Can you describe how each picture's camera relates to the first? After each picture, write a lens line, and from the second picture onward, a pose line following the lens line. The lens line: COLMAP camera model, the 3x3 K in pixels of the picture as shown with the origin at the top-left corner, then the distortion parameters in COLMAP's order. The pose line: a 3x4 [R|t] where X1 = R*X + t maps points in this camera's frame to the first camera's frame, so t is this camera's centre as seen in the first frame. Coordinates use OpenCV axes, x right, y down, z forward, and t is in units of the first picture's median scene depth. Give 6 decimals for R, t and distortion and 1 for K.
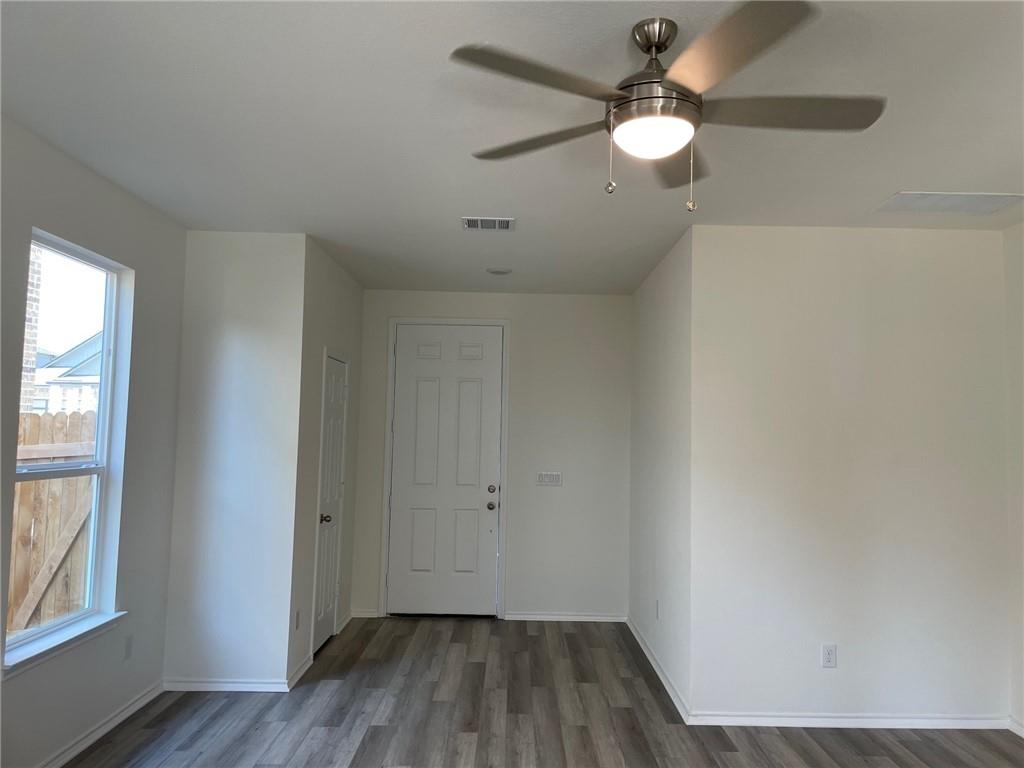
lens RADIAL K [[772.7, 0, 518.1], [0, 772.7, 379.1], [0, 0, 1]] dist [0.077766, -0.117569]
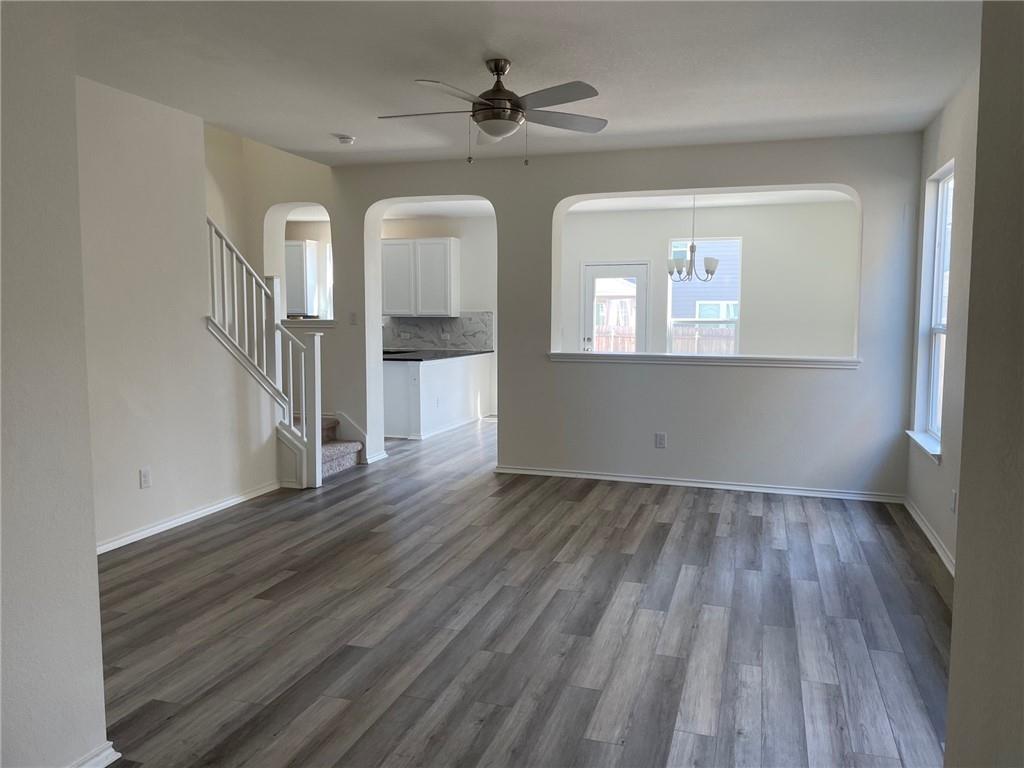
lens RADIAL K [[772.7, 0, 518.1], [0, 772.7, 379.1], [0, 0, 1]] dist [0.077766, -0.117569]
pose [[-0.950661, -0.049539, 0.306250, -0.247044], [-0.043119, 0.998686, 0.027697, 0.121578], [-0.307219, 0.013125, -0.951548, 1.478823]]
